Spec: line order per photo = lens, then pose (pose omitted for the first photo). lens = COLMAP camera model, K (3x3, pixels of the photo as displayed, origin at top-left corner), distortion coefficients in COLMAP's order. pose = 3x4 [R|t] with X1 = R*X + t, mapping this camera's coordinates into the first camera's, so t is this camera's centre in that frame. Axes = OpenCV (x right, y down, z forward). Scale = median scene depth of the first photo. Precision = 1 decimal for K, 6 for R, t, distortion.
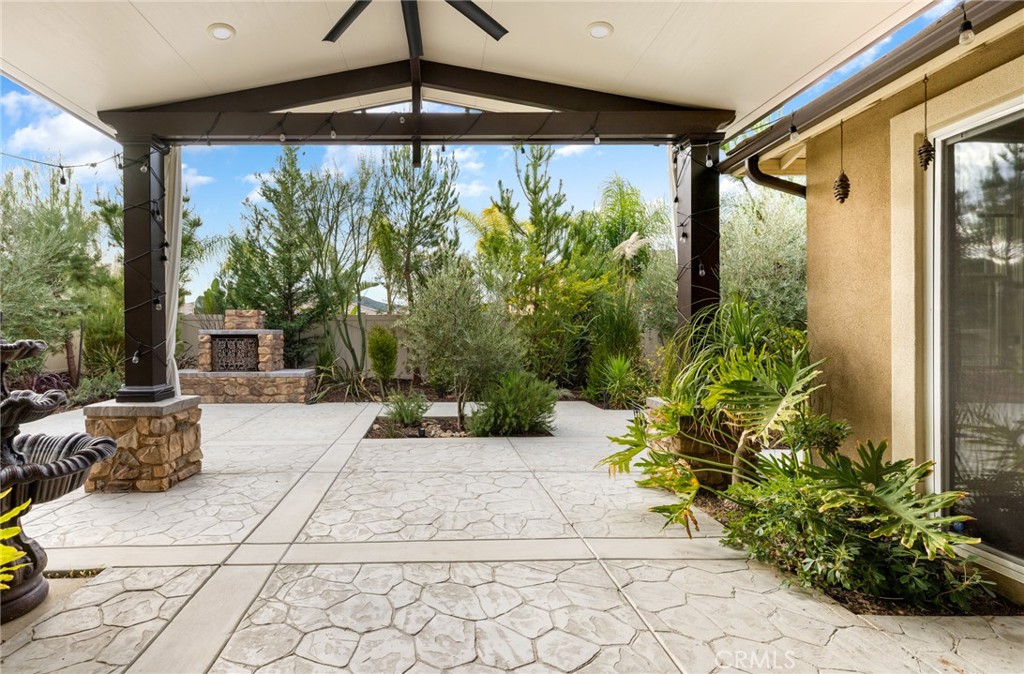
lens RADIAL K [[433.6, 0, 510.8], [0, 433.6, 333.8], [0, 0, 1]] dist [-0.001478, -0.000004]
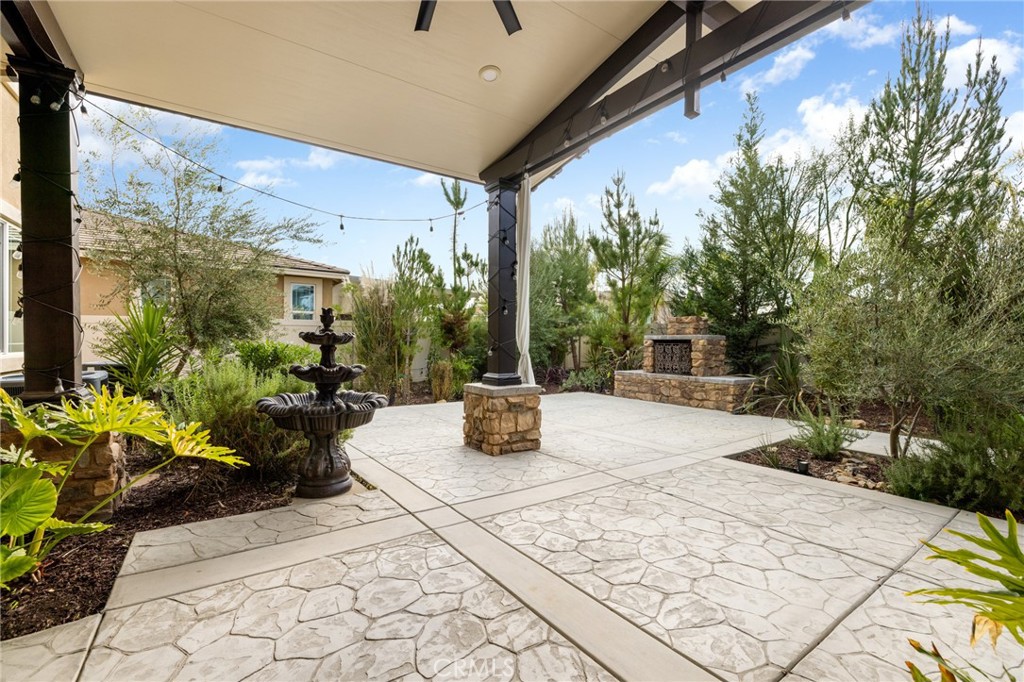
lens RADIAL K [[444.9, 0, 511.2], [0, 444.9, 345.6], [0, 0, 1]] dist [0.002009, 0.000915]
pose [[0.541311, 0.010565, -0.840756, 0.165679], [-0.002323, 0.999936, 0.011070, 0.011411], [0.840819, -0.004040, 0.541301, 0.165643]]
